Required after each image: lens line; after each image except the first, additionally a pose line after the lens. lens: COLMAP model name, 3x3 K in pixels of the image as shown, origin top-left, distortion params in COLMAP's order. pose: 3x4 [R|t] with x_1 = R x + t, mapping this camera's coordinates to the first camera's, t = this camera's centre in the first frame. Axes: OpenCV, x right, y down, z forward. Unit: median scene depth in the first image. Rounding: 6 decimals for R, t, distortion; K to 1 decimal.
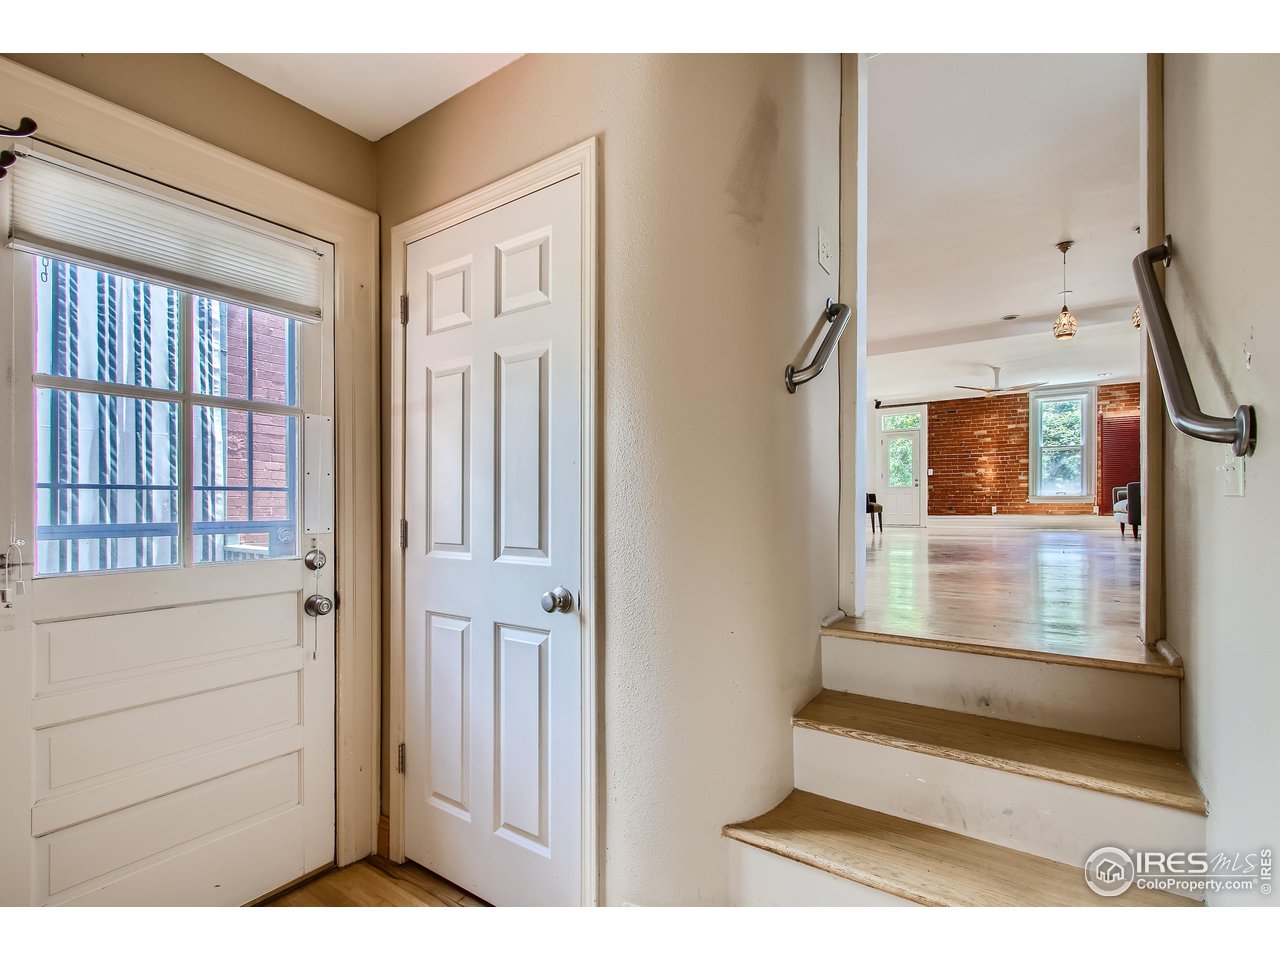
lens RADIAL K [[591.7, 0, 639.3], [0, 591.7, 500.2], [0, 0, 1]] dist [0.000876, -0.000294]
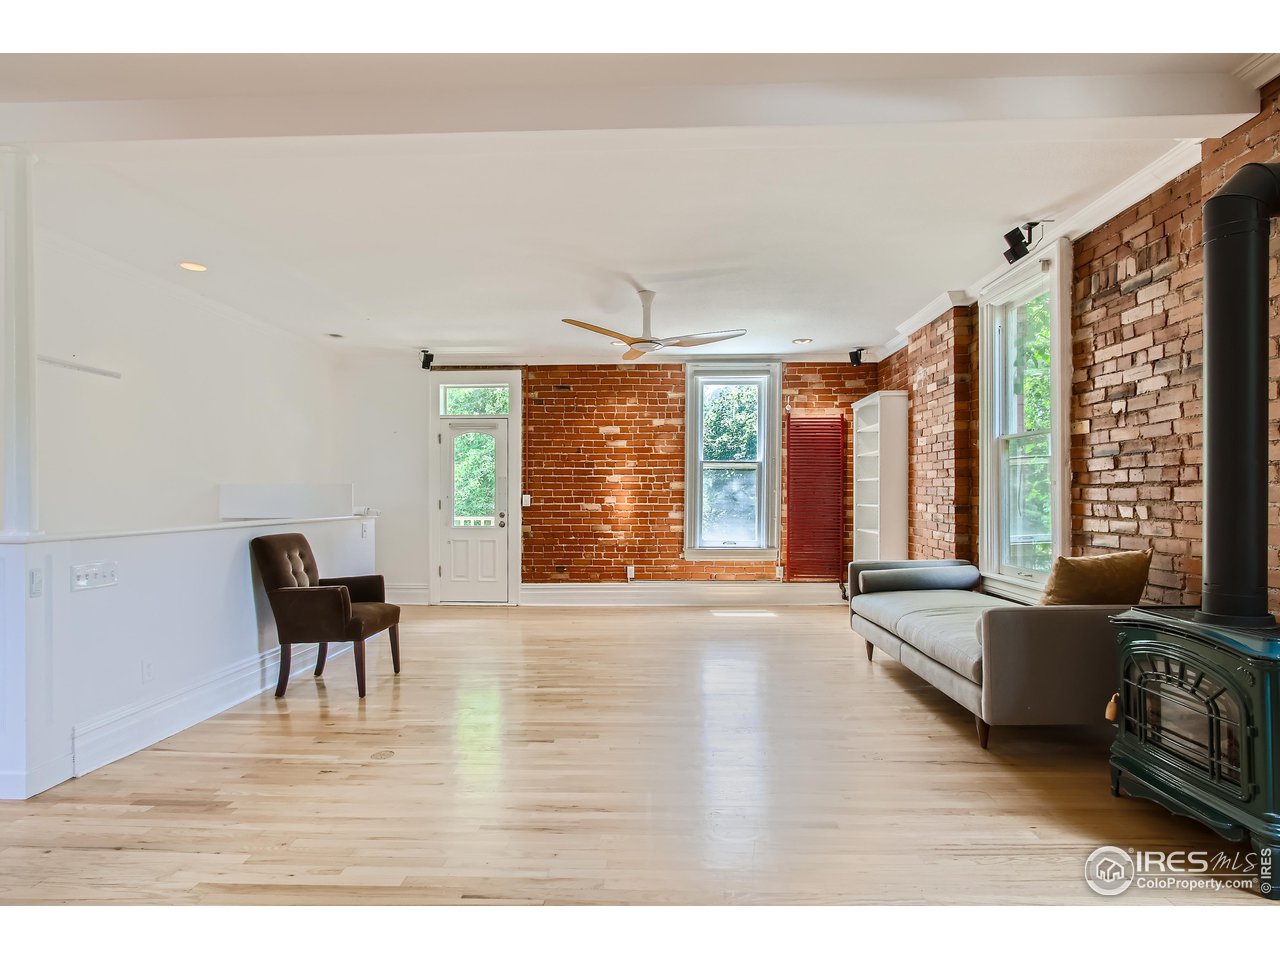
lens RADIAL K [[684.2, 0, 633.5], [0, 684.2, 495.8], [0, 0, 1]] dist [0.001625, 0.000245]
pose [[0.839841, -0.000553, 0.542832, 0.262911], [-0.004582, 0.999957, 0.008109, -0.061350], [-0.542813, -0.009298, 0.839802, 0.476658]]
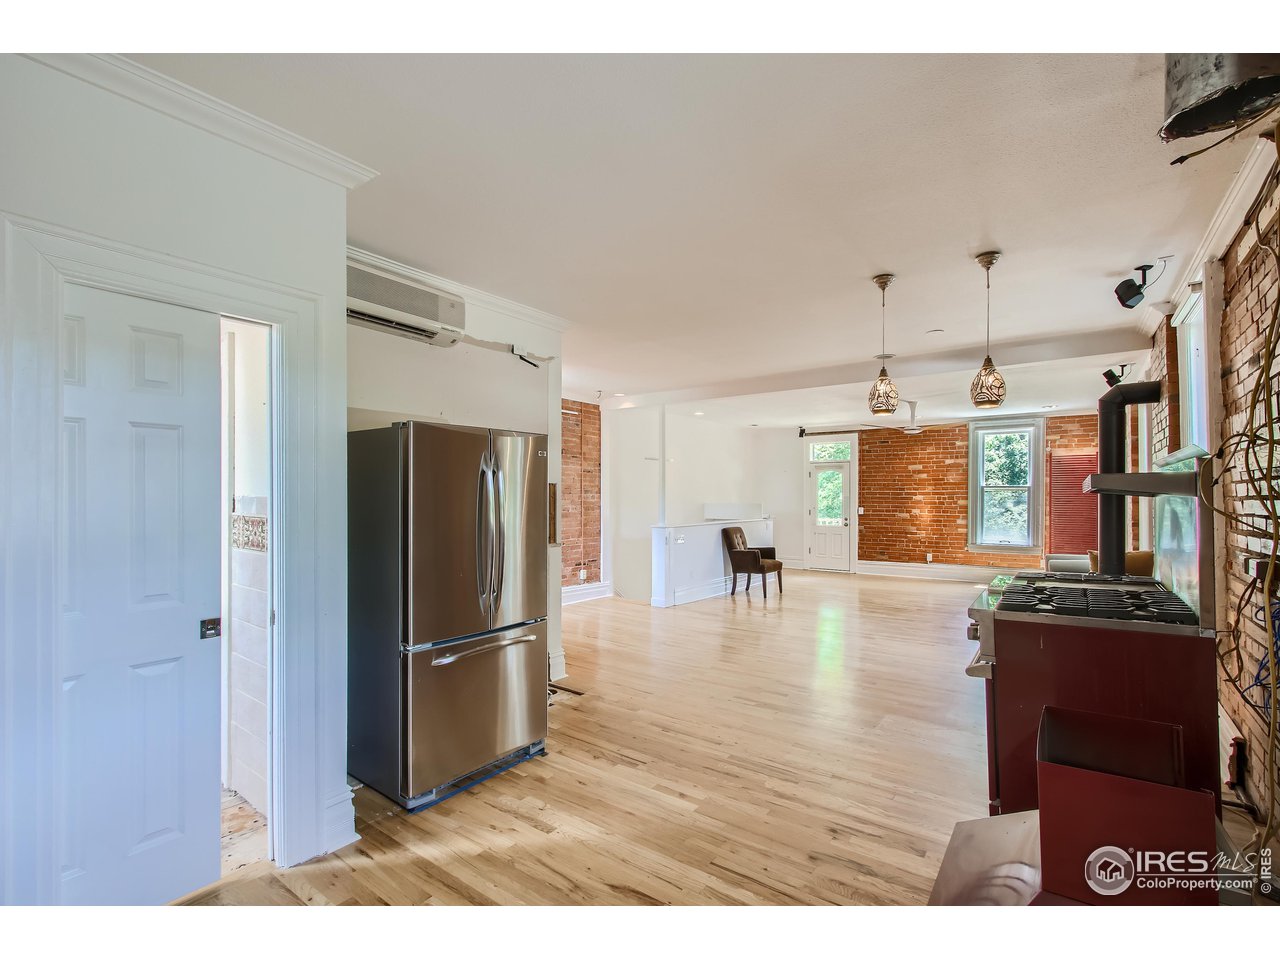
lens RADIAL K [[582.7, 0, 639.3], [0, 582.7, 497.1], [0, 0, 1]] dist [0.002317, 0.000235]
pose [[0.999542, -0.000075, -0.030249, 0.206336], [0.000431, 0.999931, 0.011774, -0.083931], [0.030246, -0.011782, 0.999473, 0.141333]]
